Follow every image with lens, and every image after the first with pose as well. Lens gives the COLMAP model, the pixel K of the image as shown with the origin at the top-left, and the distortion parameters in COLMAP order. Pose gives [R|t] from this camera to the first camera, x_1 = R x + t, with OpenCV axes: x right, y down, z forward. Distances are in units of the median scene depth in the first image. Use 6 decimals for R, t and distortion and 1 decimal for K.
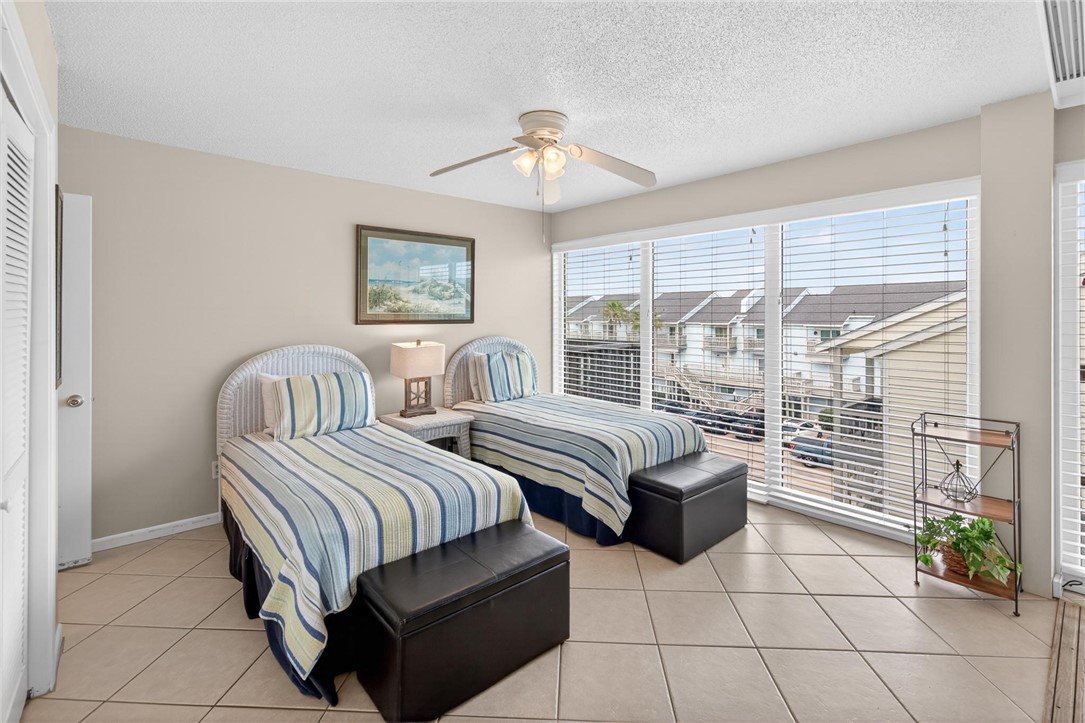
lens RADIAL K [[482.8, 0, 545.4], [0, 482.8, 315.3], [0, 0, 1]] dist [-0.001288, -0.000033]
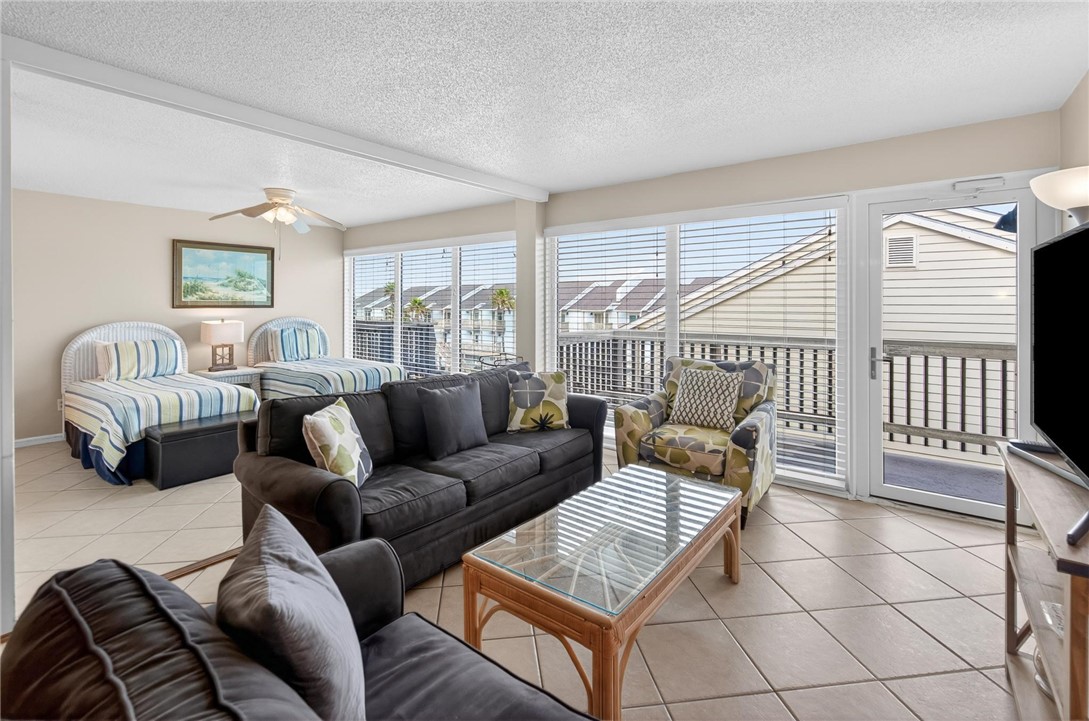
lens RADIAL K [[490.6, 0, 549.0], [0, 490.6, 303.8], [0, 0, 1]] dist [0.002073, 0.000022]
pose [[0.981075, -0.000749, 0.193625, 0.415083], [0.000480, 0.999999, 0.001436, 0.004099], [-0.193626, -0.001316, 0.981075, -0.643632]]
